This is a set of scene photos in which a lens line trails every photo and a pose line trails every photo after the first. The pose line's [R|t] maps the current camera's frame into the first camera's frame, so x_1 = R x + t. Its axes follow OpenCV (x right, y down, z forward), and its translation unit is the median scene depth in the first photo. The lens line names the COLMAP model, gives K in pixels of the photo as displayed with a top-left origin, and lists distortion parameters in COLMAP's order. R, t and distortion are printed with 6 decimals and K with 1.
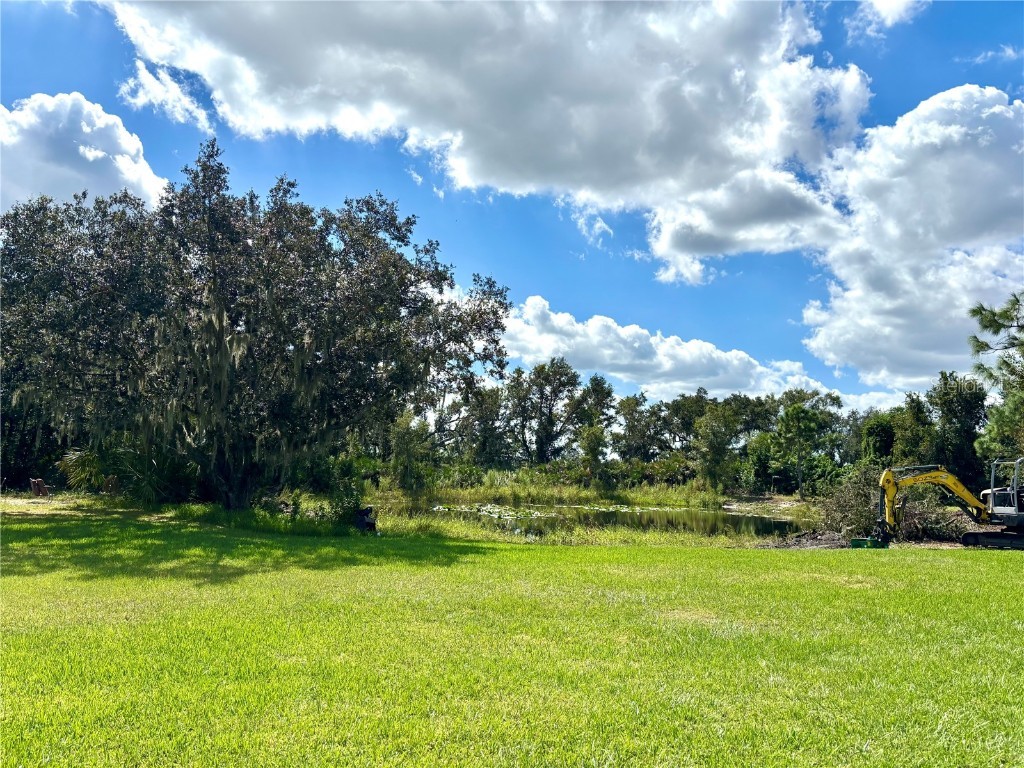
lens RADIAL K [[773.8, 0, 517.2], [0, 773.8, 391.2], [0, 0, 1]] dist [0.085422, -0.108023]
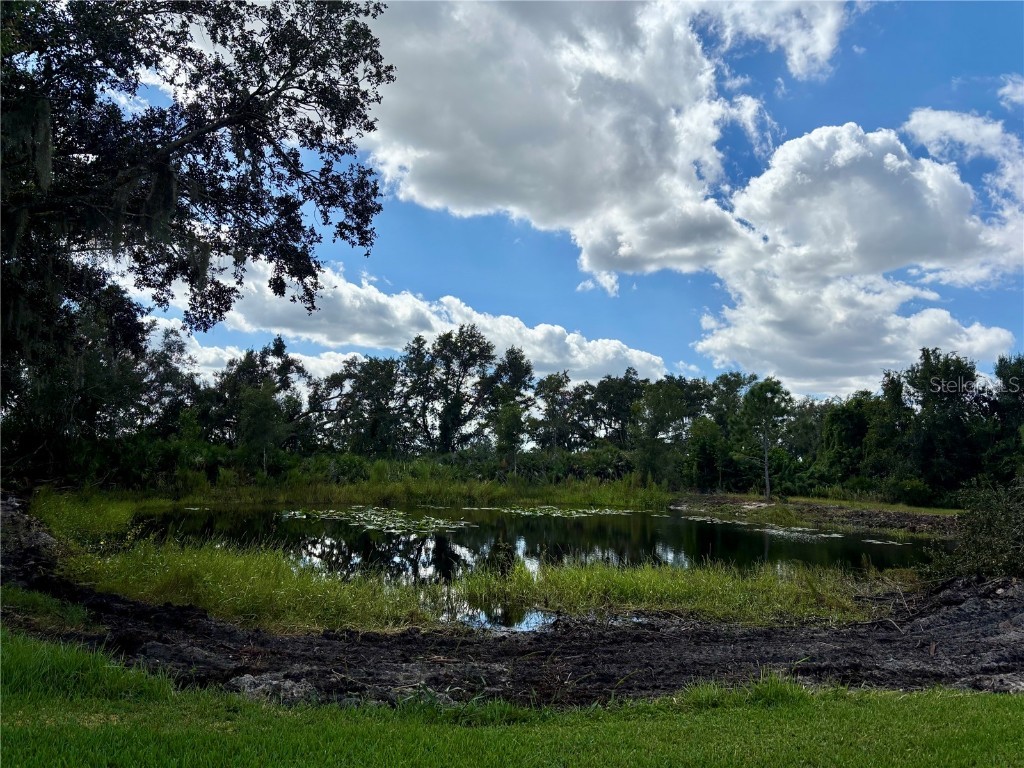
lens RADIAL K [[773.8, 0, 517.2], [0, 773.8, 391.2], [0, 0, 1]] dist [0.085422, -0.108023]
pose [[0.992135, 0.018789, 0.123752, 0.003660], [-0.020044, 0.999759, 0.008910, 0.018637], [-0.123554, -0.011320, 0.992273, 0.173055]]
